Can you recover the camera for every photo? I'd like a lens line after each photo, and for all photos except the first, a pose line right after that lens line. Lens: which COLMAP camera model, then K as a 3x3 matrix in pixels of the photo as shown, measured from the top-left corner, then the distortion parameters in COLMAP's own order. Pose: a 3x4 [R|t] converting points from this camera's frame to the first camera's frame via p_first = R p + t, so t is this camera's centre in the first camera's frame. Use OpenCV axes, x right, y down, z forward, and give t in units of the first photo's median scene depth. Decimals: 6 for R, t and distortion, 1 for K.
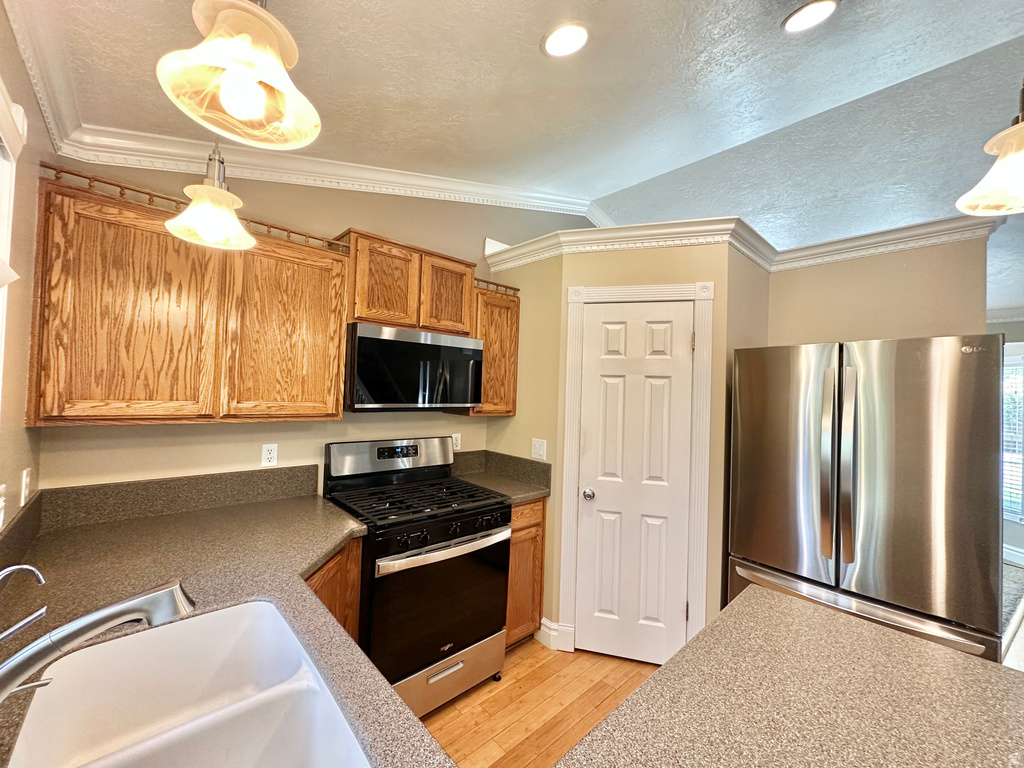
lens RADIAL K [[409.1, 0, 509.9], [0, 409.1, 383.7], [0, 0, 1]] dist [-0.002227, 0.000371]
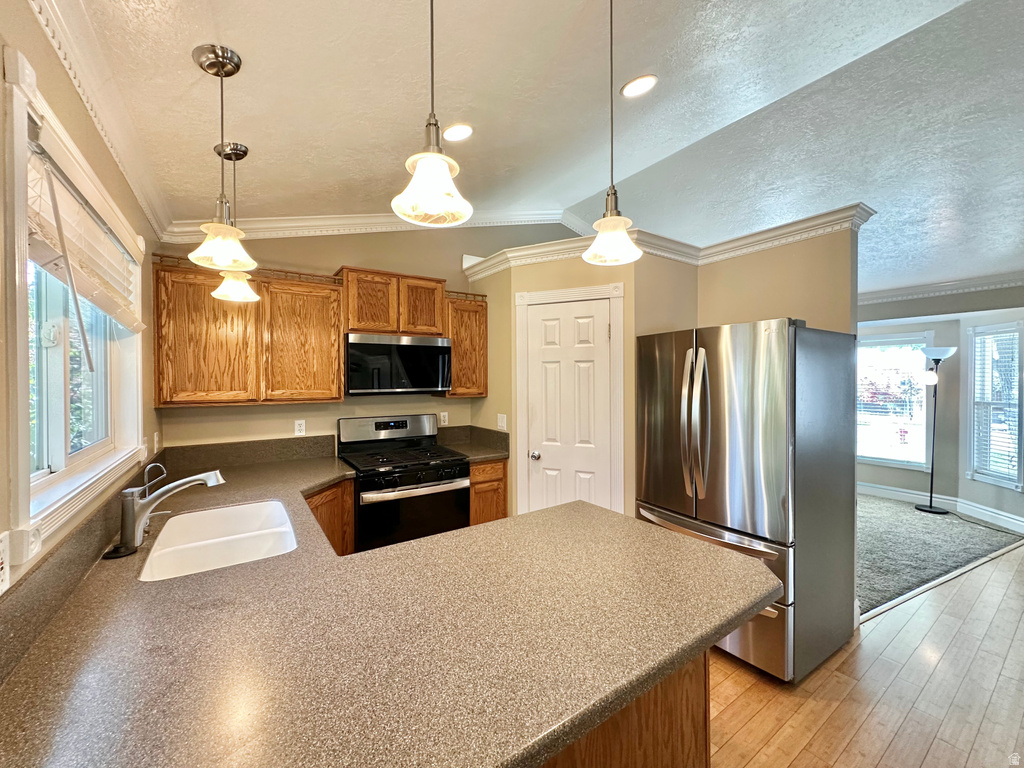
lens RADIAL K [[409.1, 0, 509.9], [0, 409.1, 383.7], [0, 0, 1]] dist [-0.002227, 0.000371]
pose [[0.987805, -0.036254, -0.151418, 0.356635], [0.040407, 0.998884, 0.024440, 0.013574], [0.150363, -0.030260, 0.988168, -0.301573]]
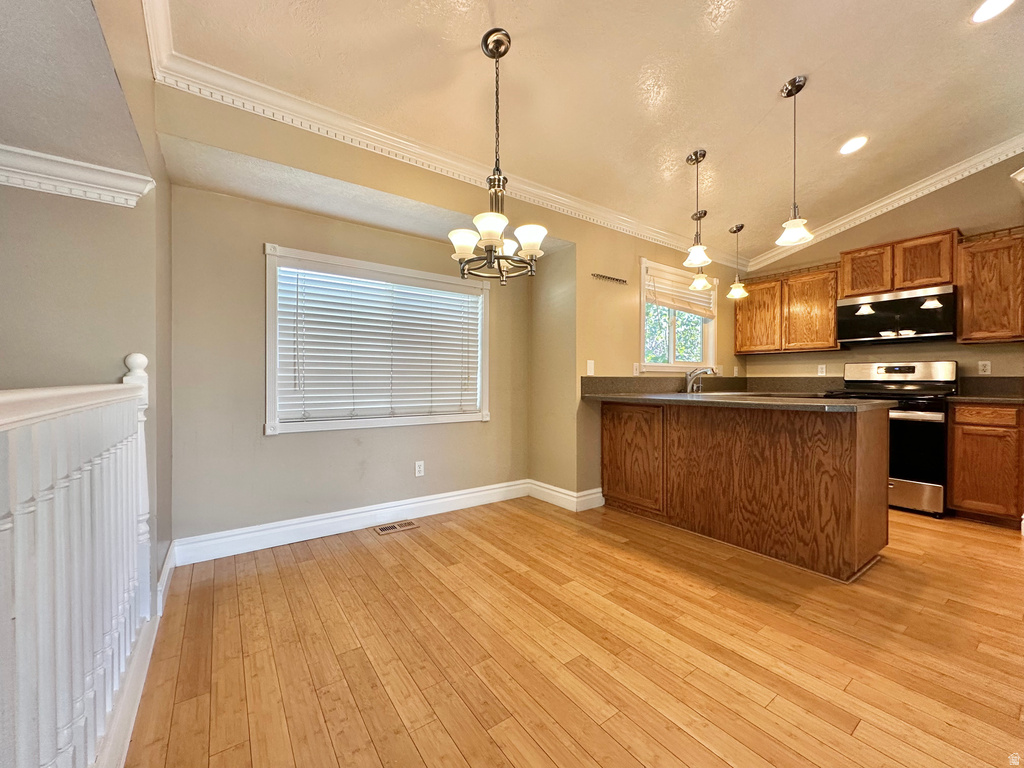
lens RADIAL K [[409.3, 0, 514.1], [0, 409.3, 383.3], [0, 0, 1]] dist [-0.000462, 0.000362]
pose [[-0.115697, -0.025721, -0.992951, 1.640327], [0.012948, 0.999541, -0.027400, 0.269078], [0.993200, -0.016027, -0.115311, -0.329236]]
